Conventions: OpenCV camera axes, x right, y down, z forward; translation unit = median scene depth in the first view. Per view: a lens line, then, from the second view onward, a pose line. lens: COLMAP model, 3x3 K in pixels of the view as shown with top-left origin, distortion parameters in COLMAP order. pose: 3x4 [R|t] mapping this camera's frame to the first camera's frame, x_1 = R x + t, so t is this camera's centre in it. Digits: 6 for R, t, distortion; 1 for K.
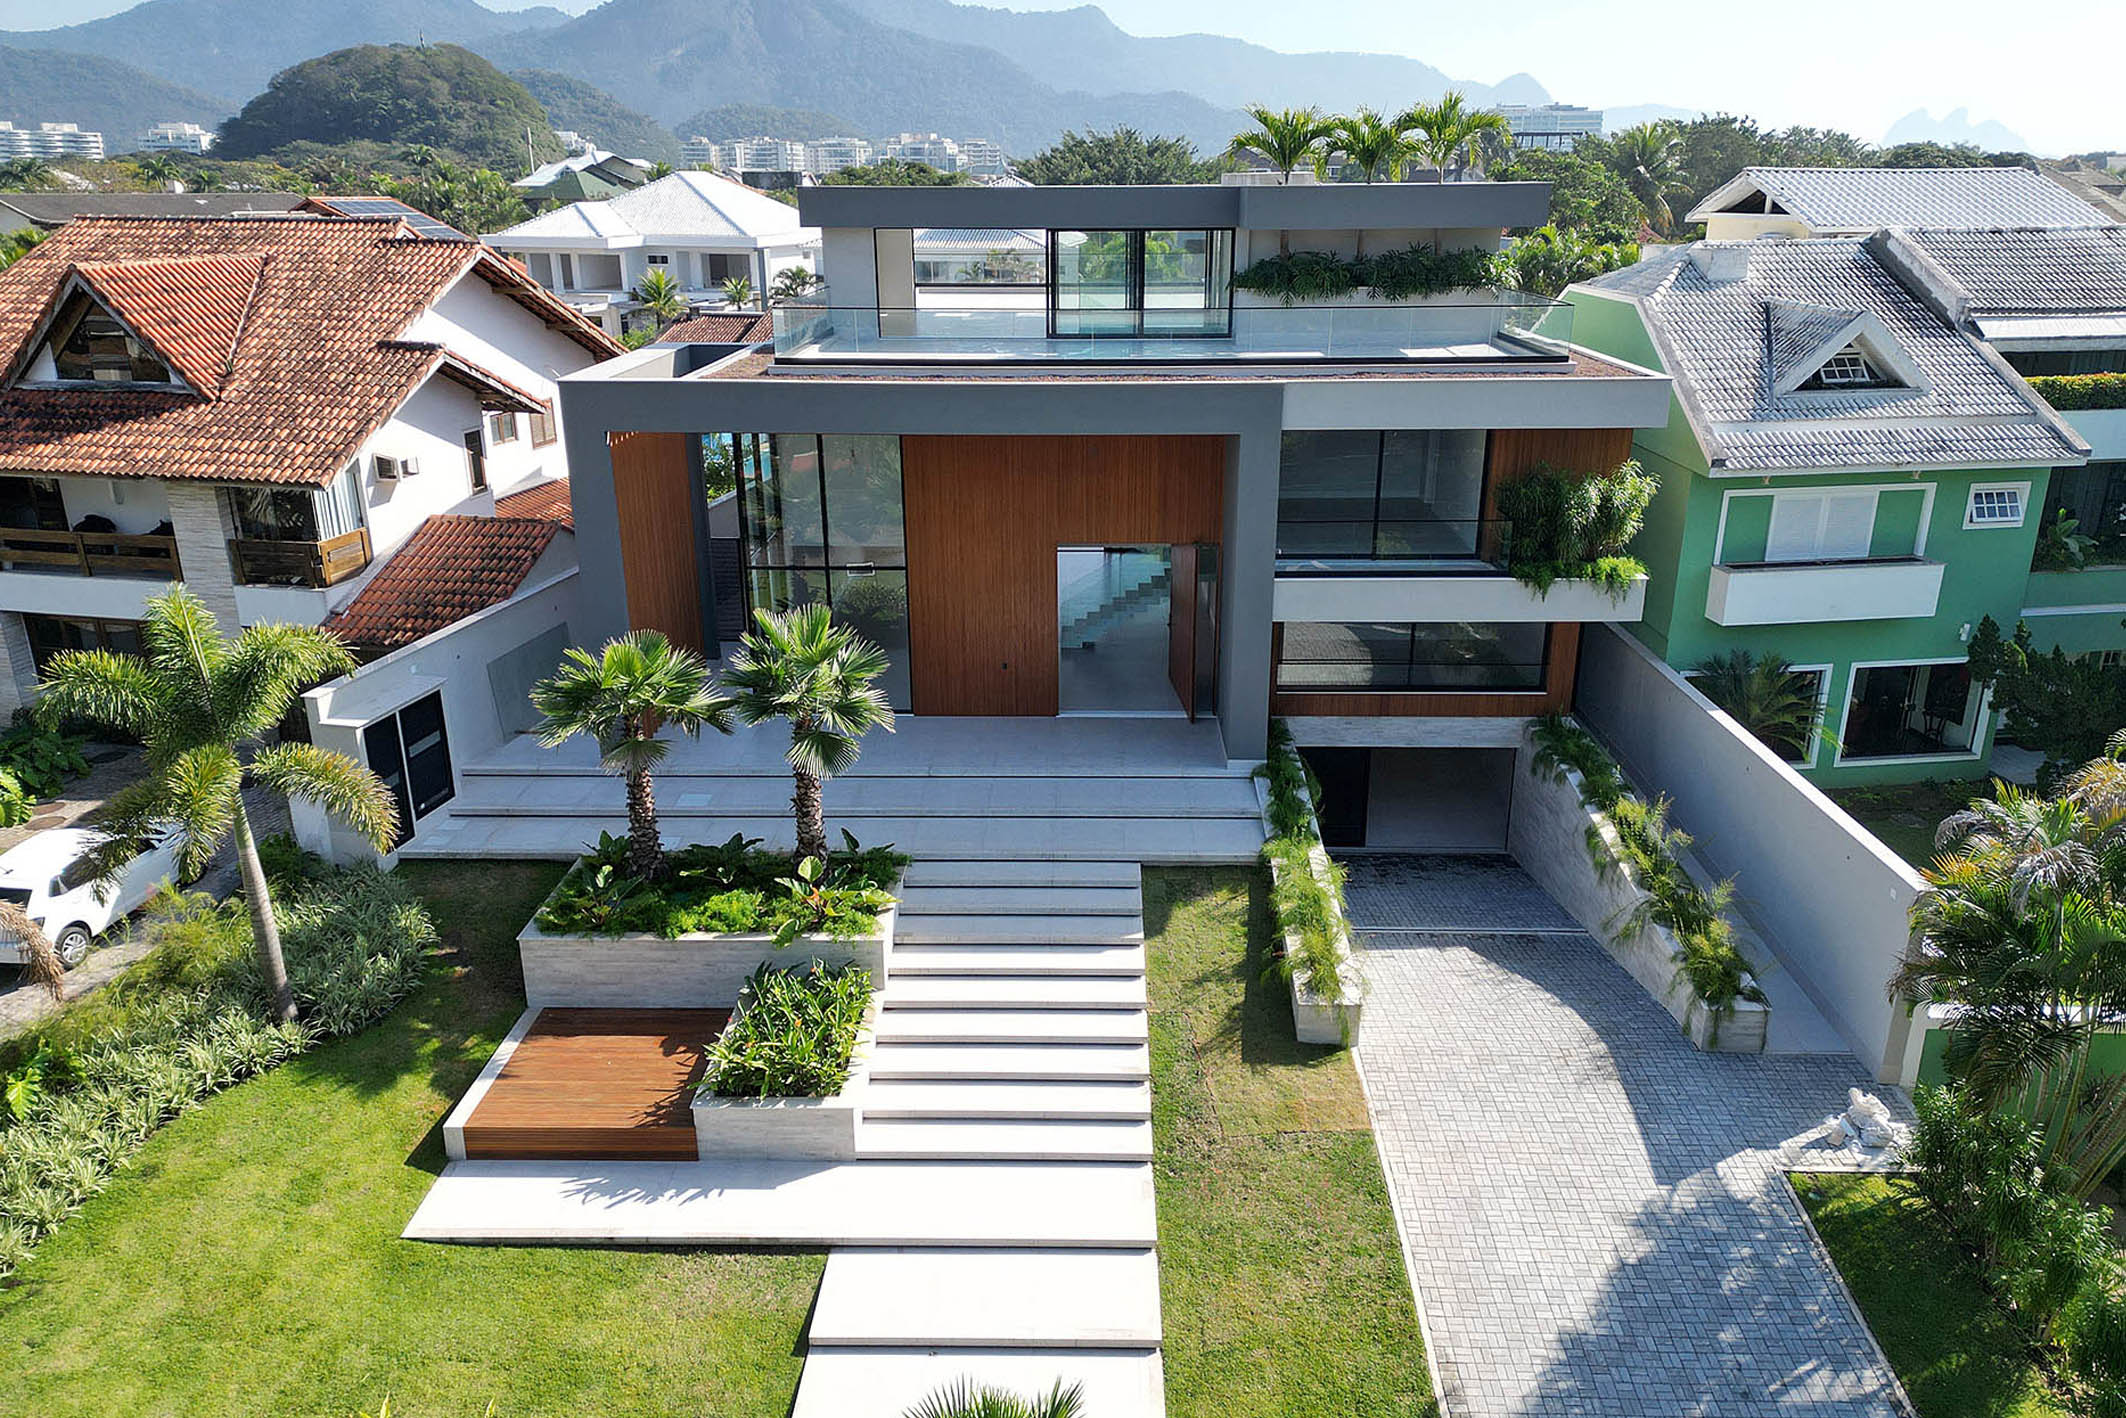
lens RADIAL K [[1492.7, 0, 1072.7], [0, 1492.7, 708.8], [0, 0, 1]] dist [0.082670, -0.071024]
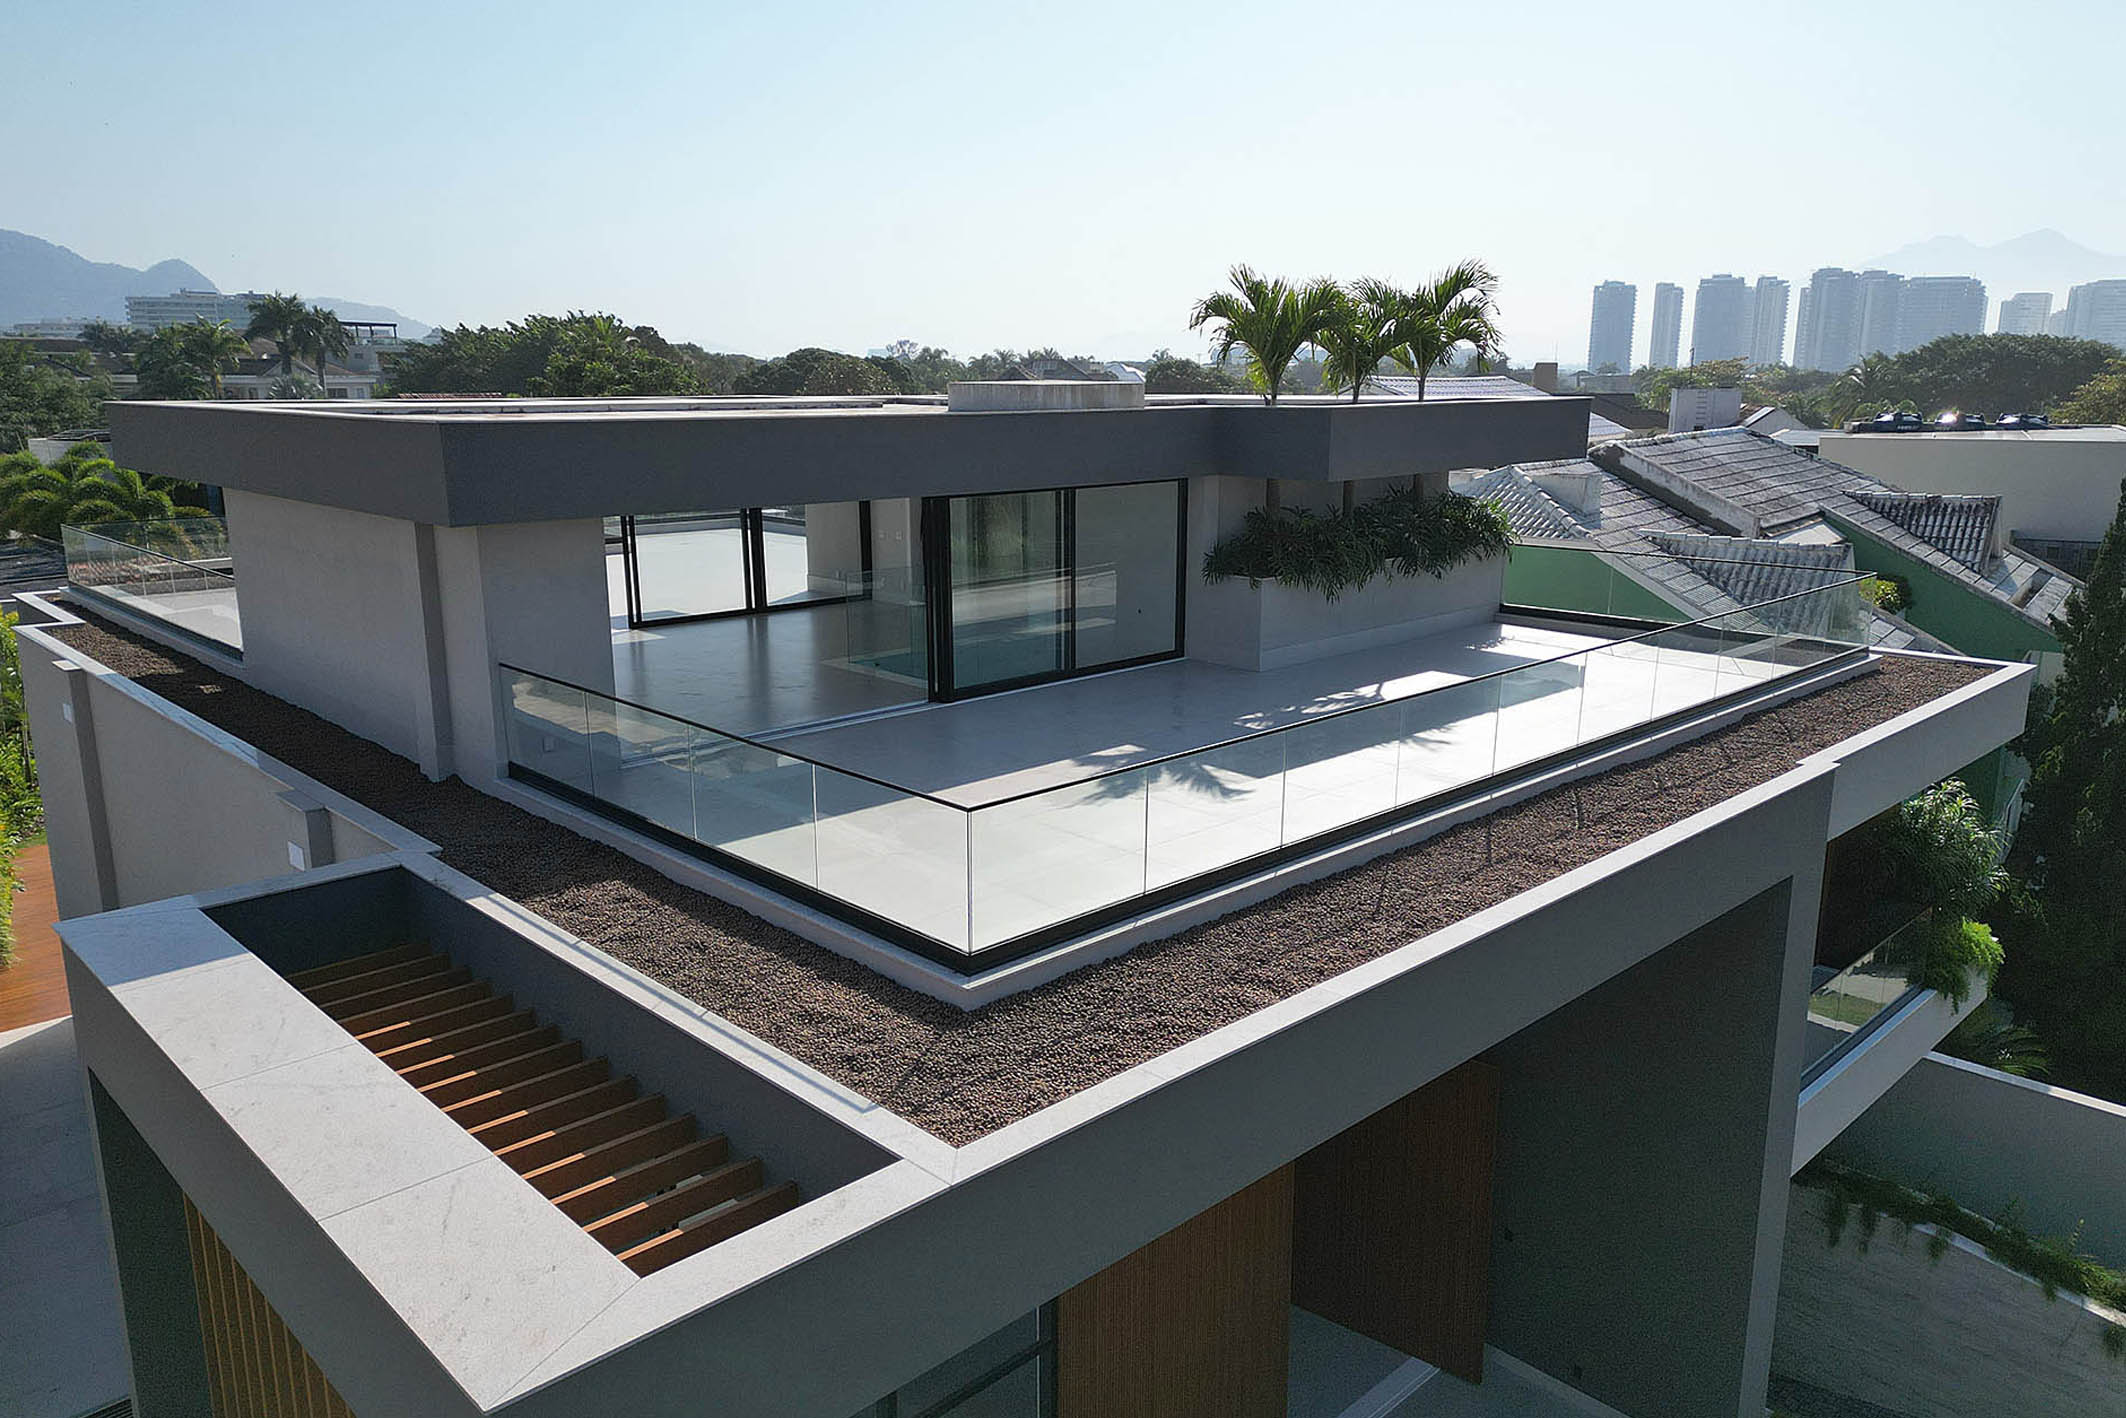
lens RADIAL K [[1492.7, 0, 1072.7], [0, 1492.7, 708.8], [0, 0, 1]] dist [0.082670, -0.071024]
pose [[0.702768, -0.155796, 0.694151, -0.370150], [0.237020, 0.971256, -0.021972, -0.257255], [-0.670775, 0.179969, 0.719494, 0.708521]]
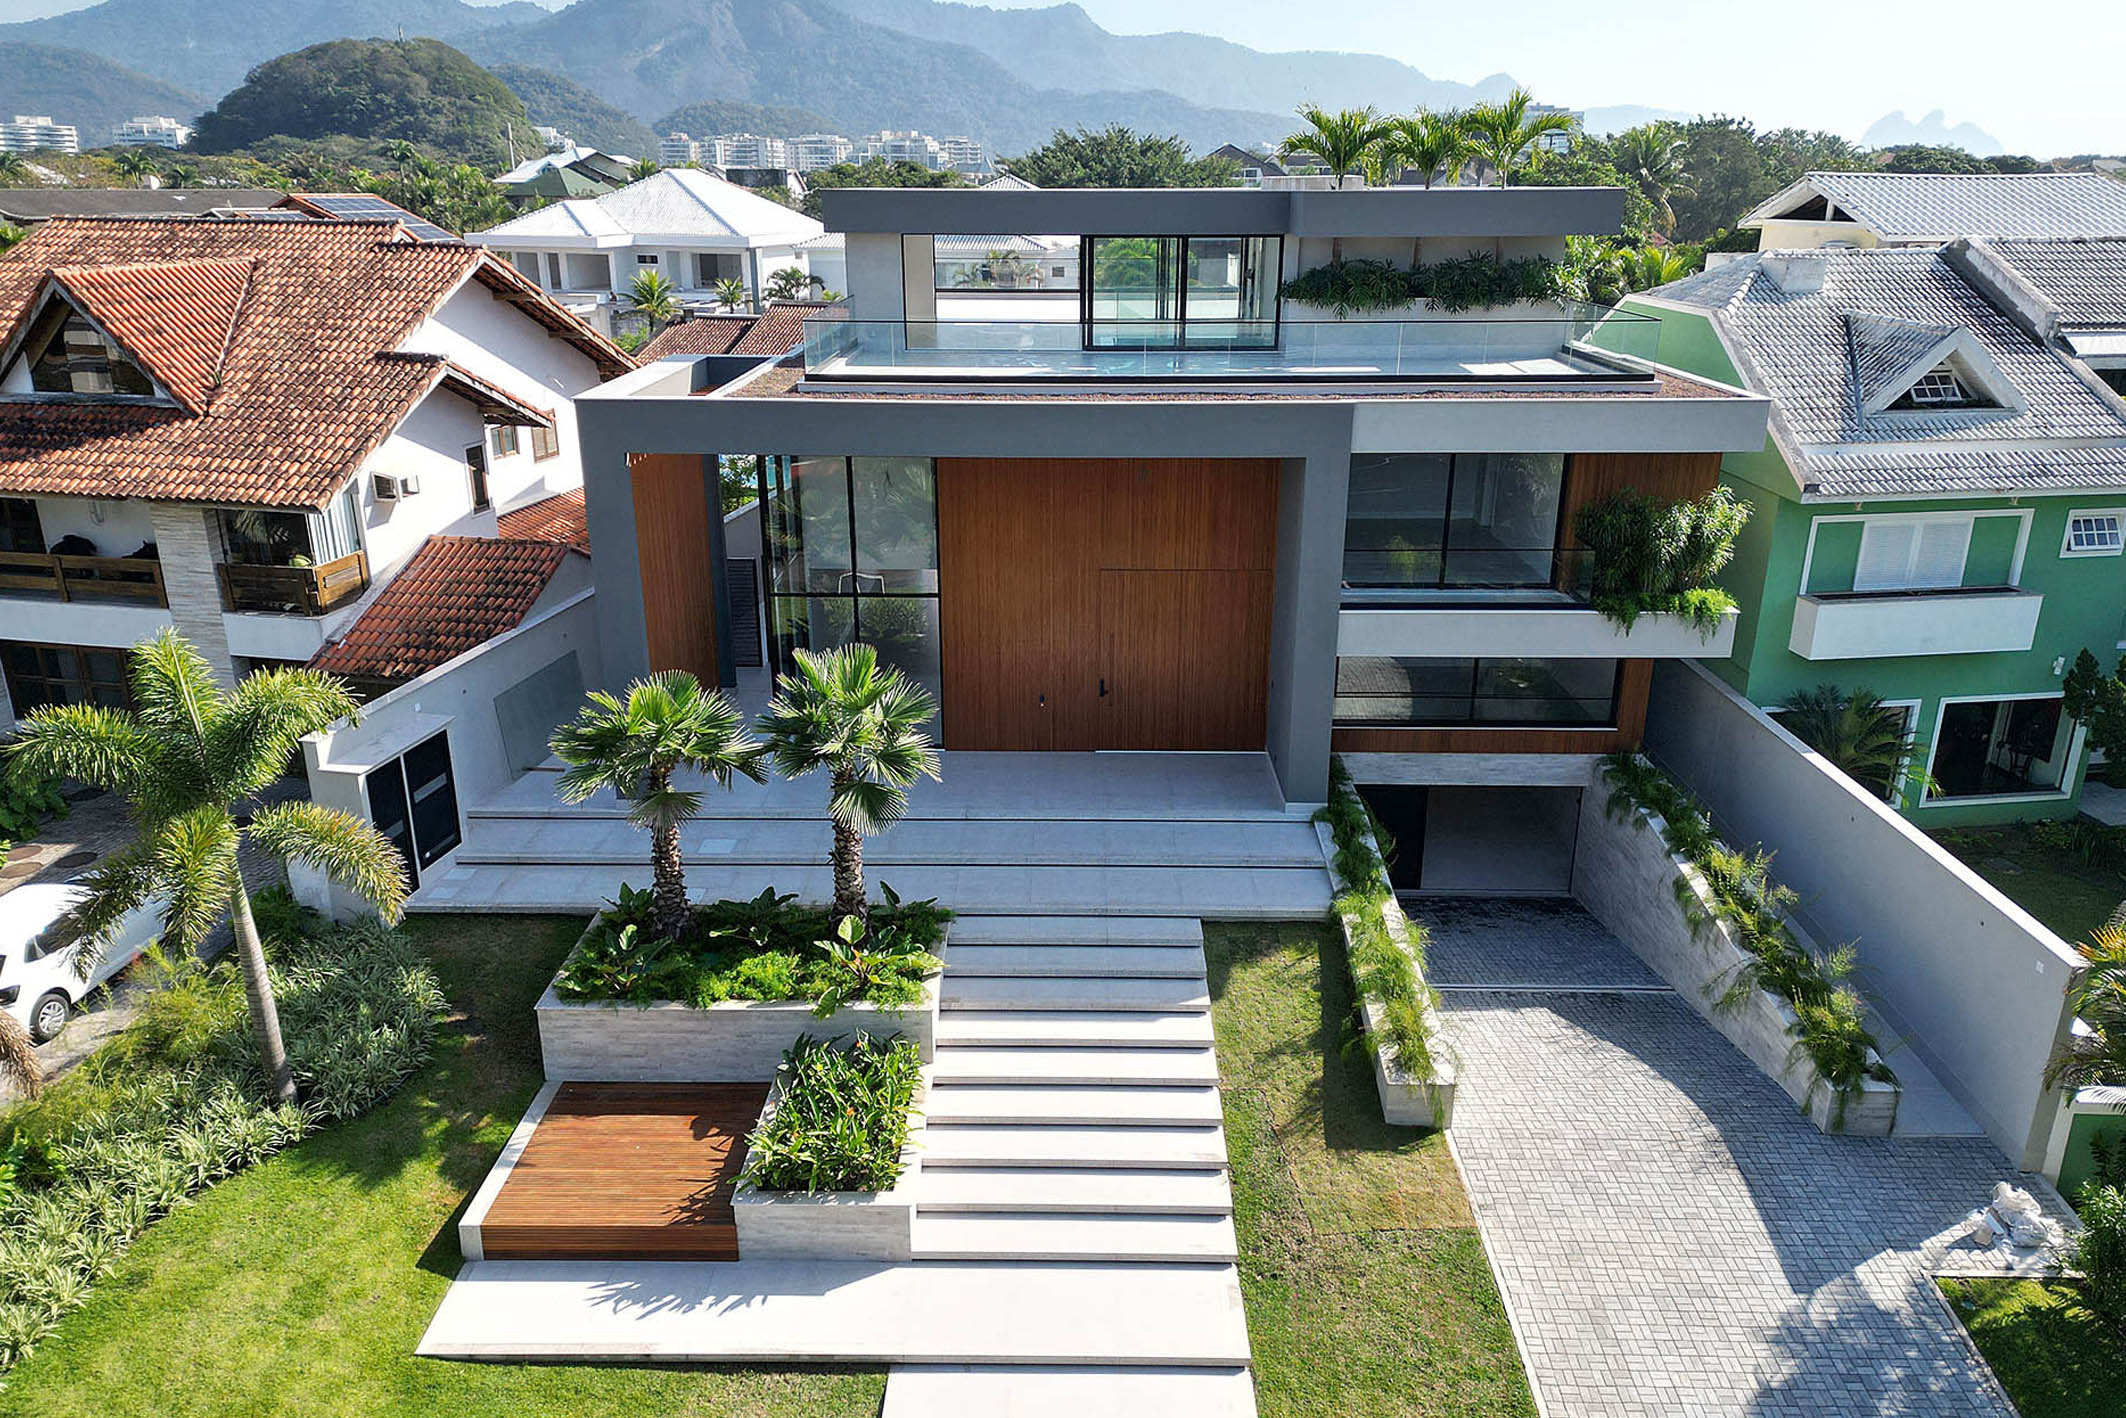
lens RADIAL K [[1494.7, 0, 1063.0], [0, 1494.7, 709.0], [0, 0, 1]] dist [0.079522, -0.067464]
pose [[0.999971, 0.001903, 0.007416, -0.041804], [-0.001909, 0.999998, 0.000862, -0.024636], [-0.007414, -0.000876, 0.999972, 0.059977]]
